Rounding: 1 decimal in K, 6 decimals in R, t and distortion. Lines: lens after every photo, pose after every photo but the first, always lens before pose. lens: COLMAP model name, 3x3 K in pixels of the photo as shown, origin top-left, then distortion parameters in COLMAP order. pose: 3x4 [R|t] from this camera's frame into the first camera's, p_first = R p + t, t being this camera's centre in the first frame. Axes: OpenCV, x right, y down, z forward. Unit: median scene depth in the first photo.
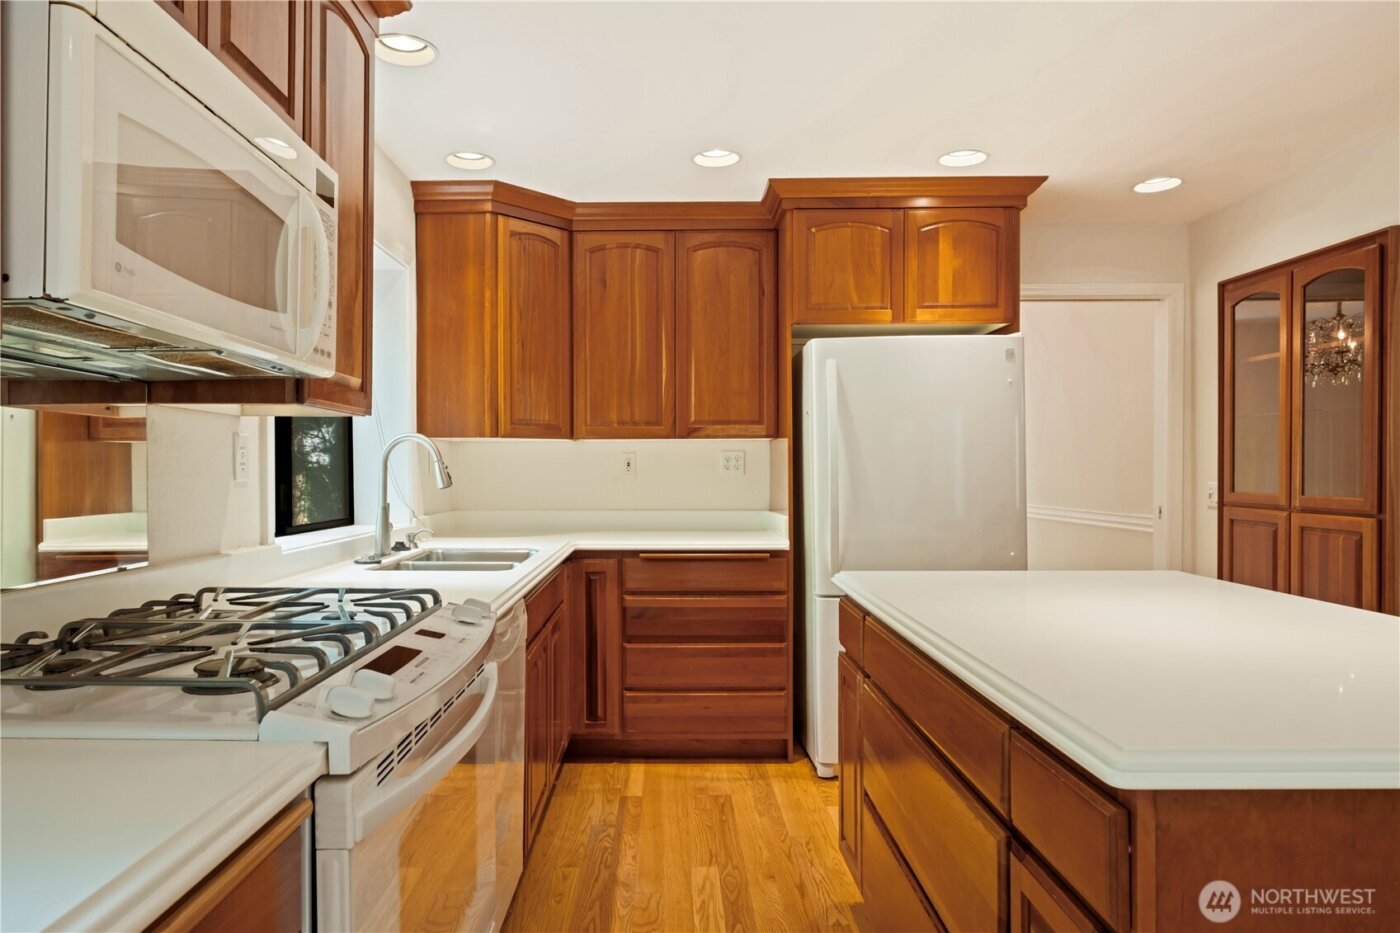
lens RADIAL K [[858.7, 0, 661.8], [0, 858.7, 472.6], [0, 0, 1]] dist [0.000286, -0.000099]
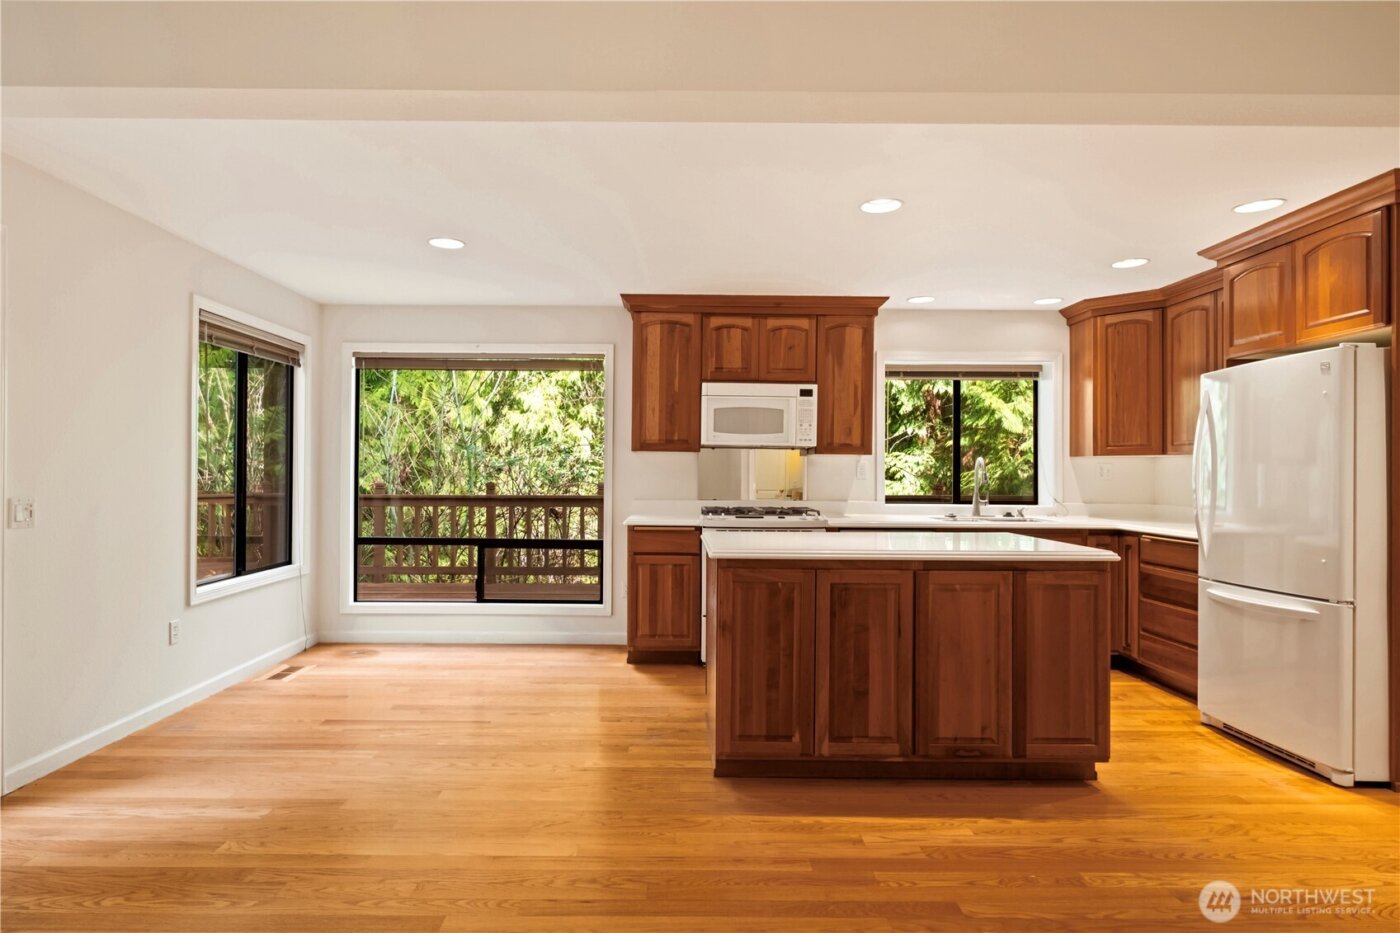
lens RADIAL K [[779.0, 0, 670.7], [0, 779.0, 470.2], [0, 0, 1]] dist [-0.003064, 0.000344]
pose [[0.006555, 0.001770, -0.999977, 1.260468], [-0.012340, 0.999922, 0.001689, -0.006757], [0.999902, 0.012329, 0.006577, 0.198041]]
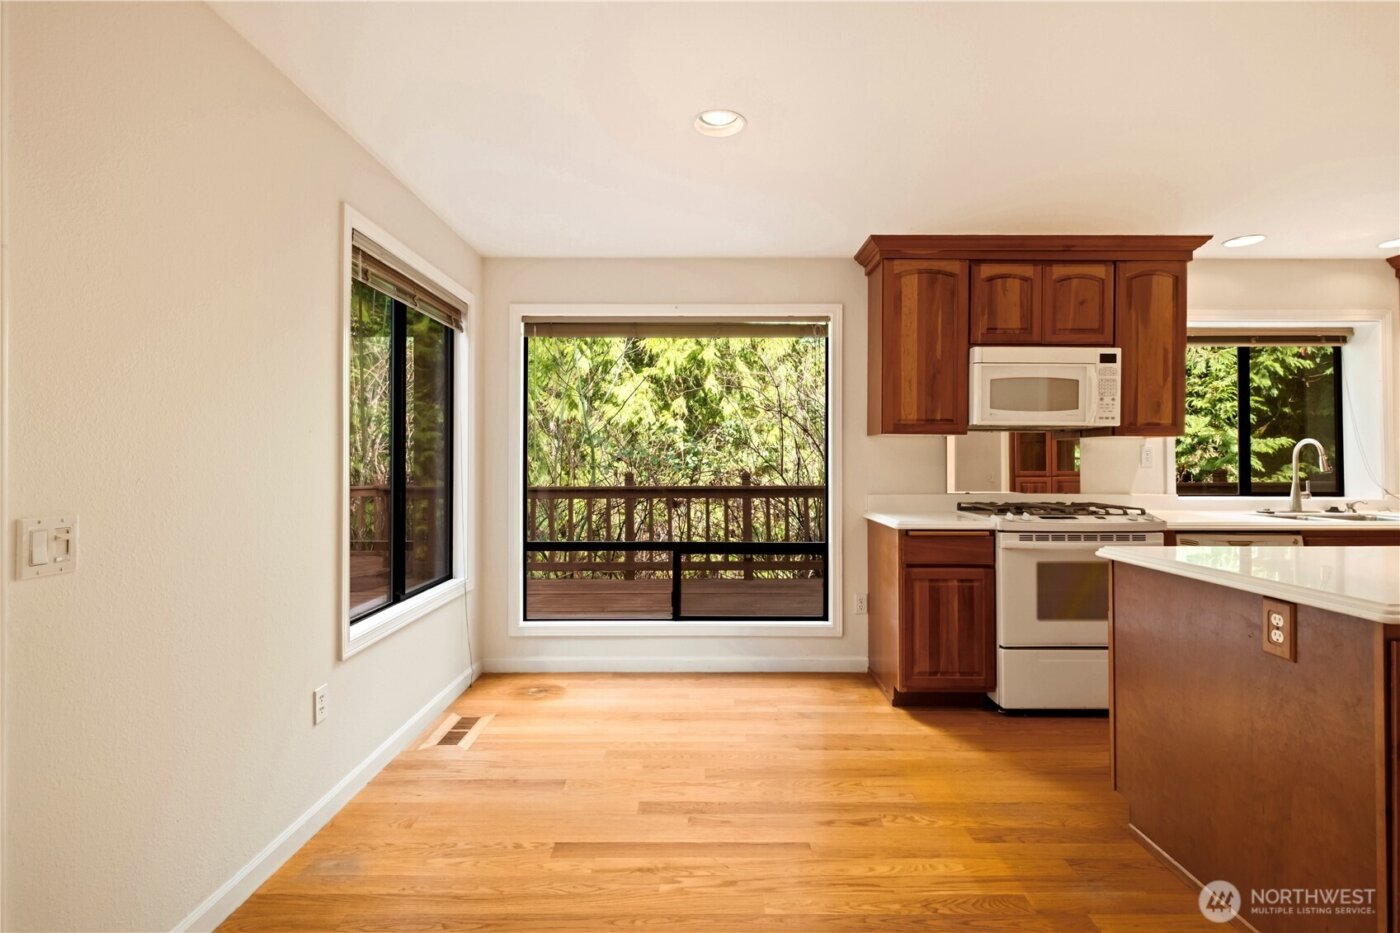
lens RADIAL K [[658.6, 0, 703.5], [0, 658.6, 455.2], [0, 0, 1]] dist [0.010512, -0.007668]
pose [[0.008273, -0.004505, -0.999956, 0.779163], [-0.005821, 0.999973, -0.004554, -0.001230], [0.999949, 0.005859, 0.008247, -0.141470]]
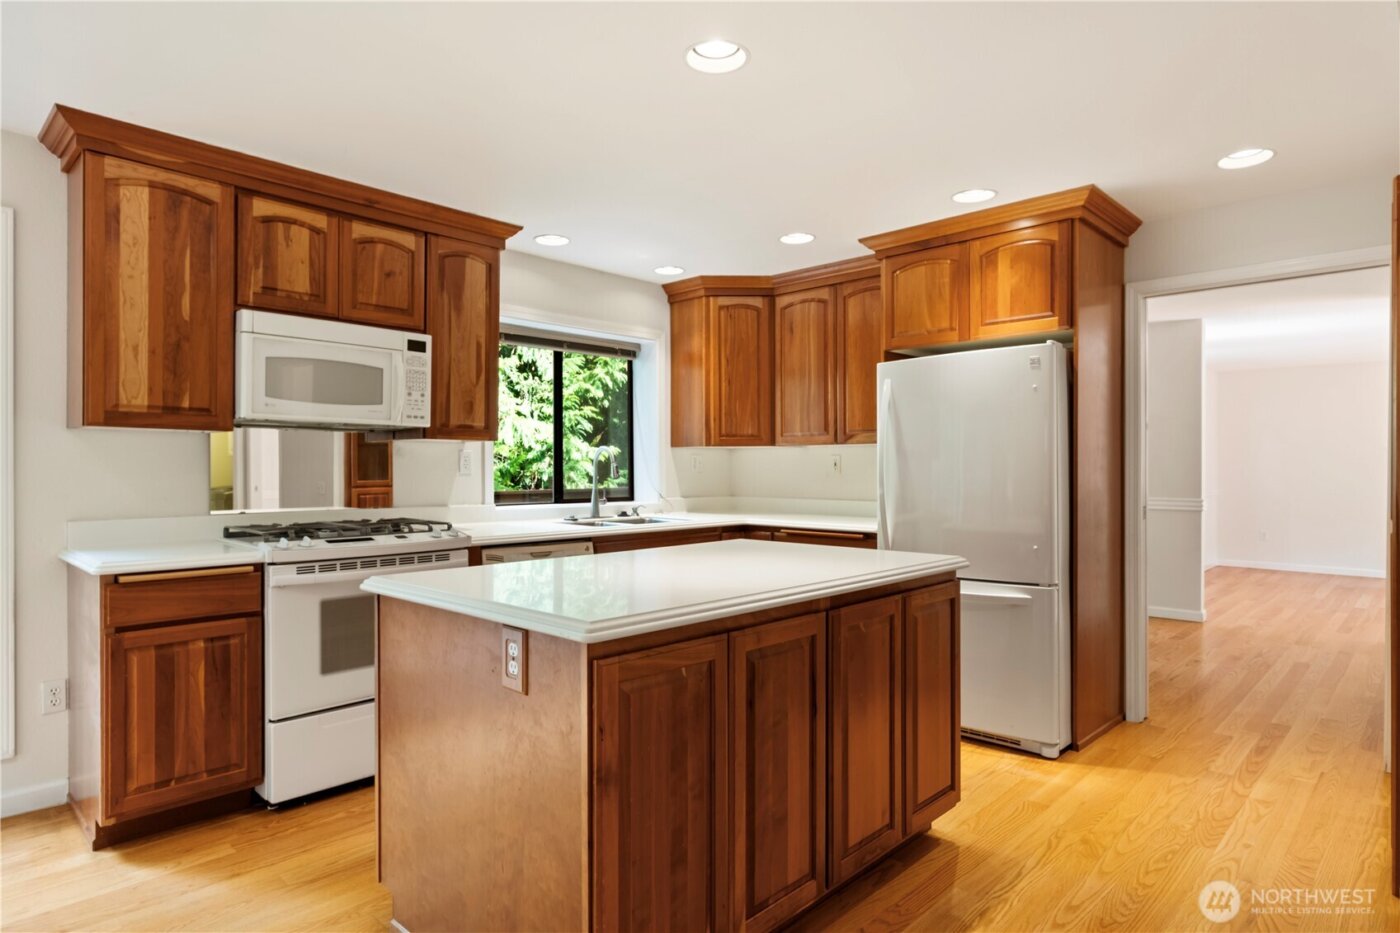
lens RADIAL K [[791.0, 0, 693.7], [0, 791.0, 471.0], [0, 0, 1]] dist [0.002996, 0.002058]
pose [[0.726962, 0.006603, -0.686646, 0.734468], [-0.006402, 0.999975, 0.002838, -0.002134], [0.686648, 0.002333, 0.726986, -0.015539]]
